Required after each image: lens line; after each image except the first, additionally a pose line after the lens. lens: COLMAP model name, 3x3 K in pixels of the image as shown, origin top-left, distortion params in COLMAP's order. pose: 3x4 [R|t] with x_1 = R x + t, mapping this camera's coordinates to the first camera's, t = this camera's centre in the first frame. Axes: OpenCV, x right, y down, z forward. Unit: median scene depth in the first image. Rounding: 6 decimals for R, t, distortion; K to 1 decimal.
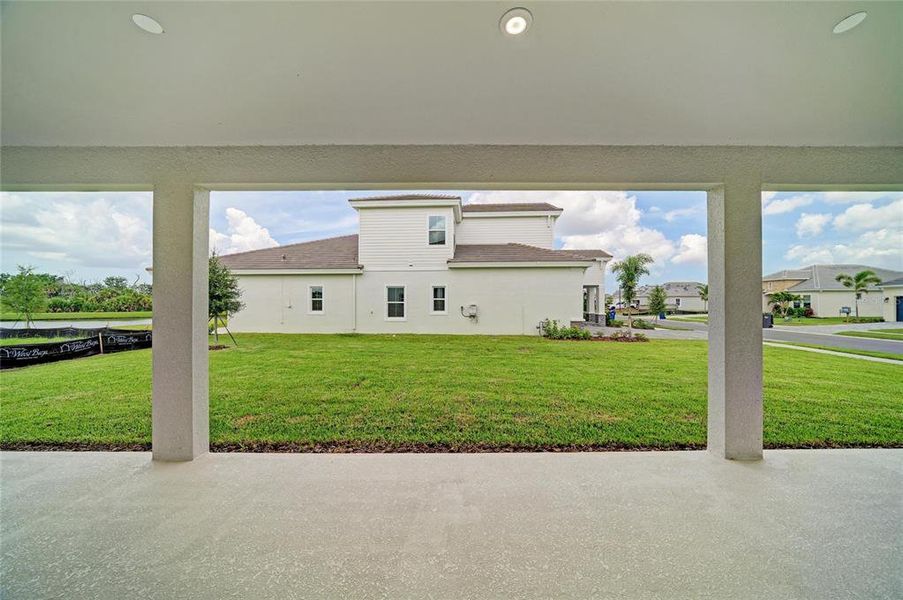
lens RADIAL K [[329.9, 0, 466.3], [0, 329.9, 300.5], [0, 0, 1]] dist [-0.007448, 0.000260]
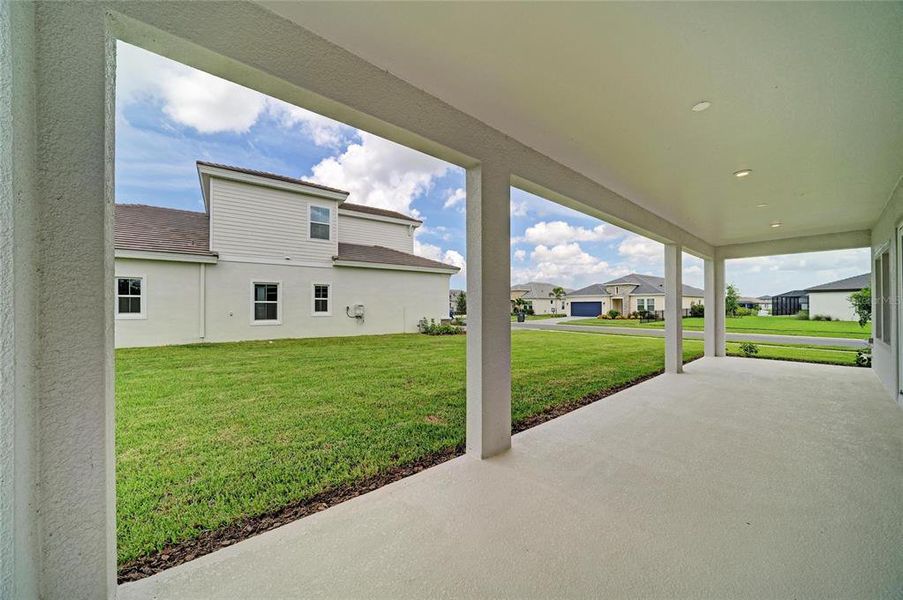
lens RADIAL K [[316.4, 0, 467.8], [0, 316.4, 306.2], [0, 0, 1]] dist [-0.009924, 0.000008]
pose [[0.766668, 0.001699, 0.642041, -0.333087], [-0.005243, 0.999980, 0.003614, 0.010651], [-0.642022, -0.006137, 0.766662, 0.071251]]
